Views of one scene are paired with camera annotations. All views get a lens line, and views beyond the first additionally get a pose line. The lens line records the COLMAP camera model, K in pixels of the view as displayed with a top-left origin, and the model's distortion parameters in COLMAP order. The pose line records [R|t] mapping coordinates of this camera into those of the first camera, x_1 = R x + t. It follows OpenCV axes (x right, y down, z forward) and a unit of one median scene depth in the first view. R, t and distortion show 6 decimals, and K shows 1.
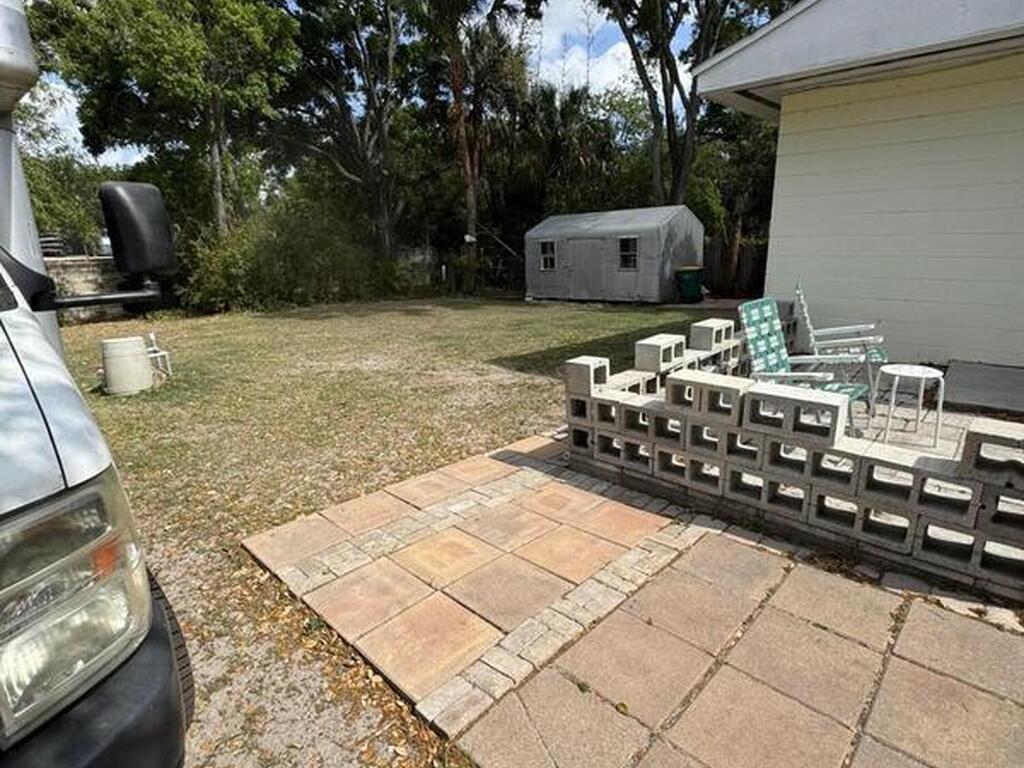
lens RADIAL K [[546.0, 0, 517.0], [0, 546.0, 379.8], [0, 0, 1]] dist [-0.002757, 0.001715]
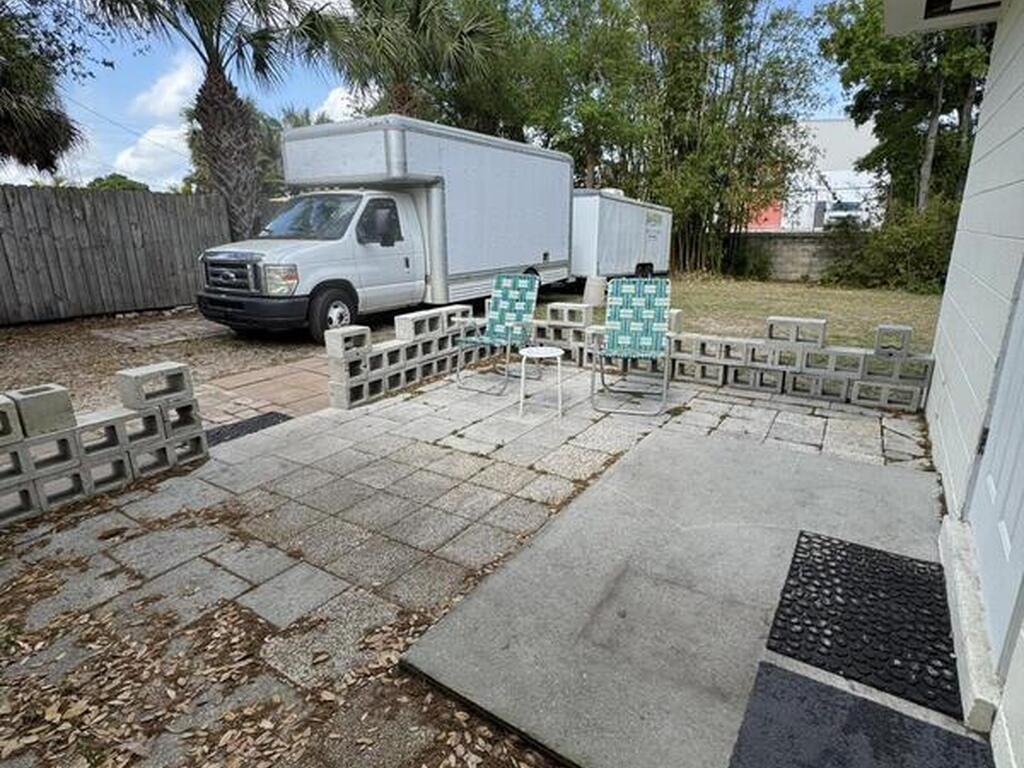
lens RADIAL K [[546.0, 0, 517.0], [0, 546.0, 379.8], [0, 0, 1]] dist [-0.002757, 0.001715]
pose [[0.176158, 0.288223, -0.941220, 0.362567], [-0.242765, 0.939359, 0.242218, -0.046522], [0.953957, 0.185827, 0.235447, 0.143275]]
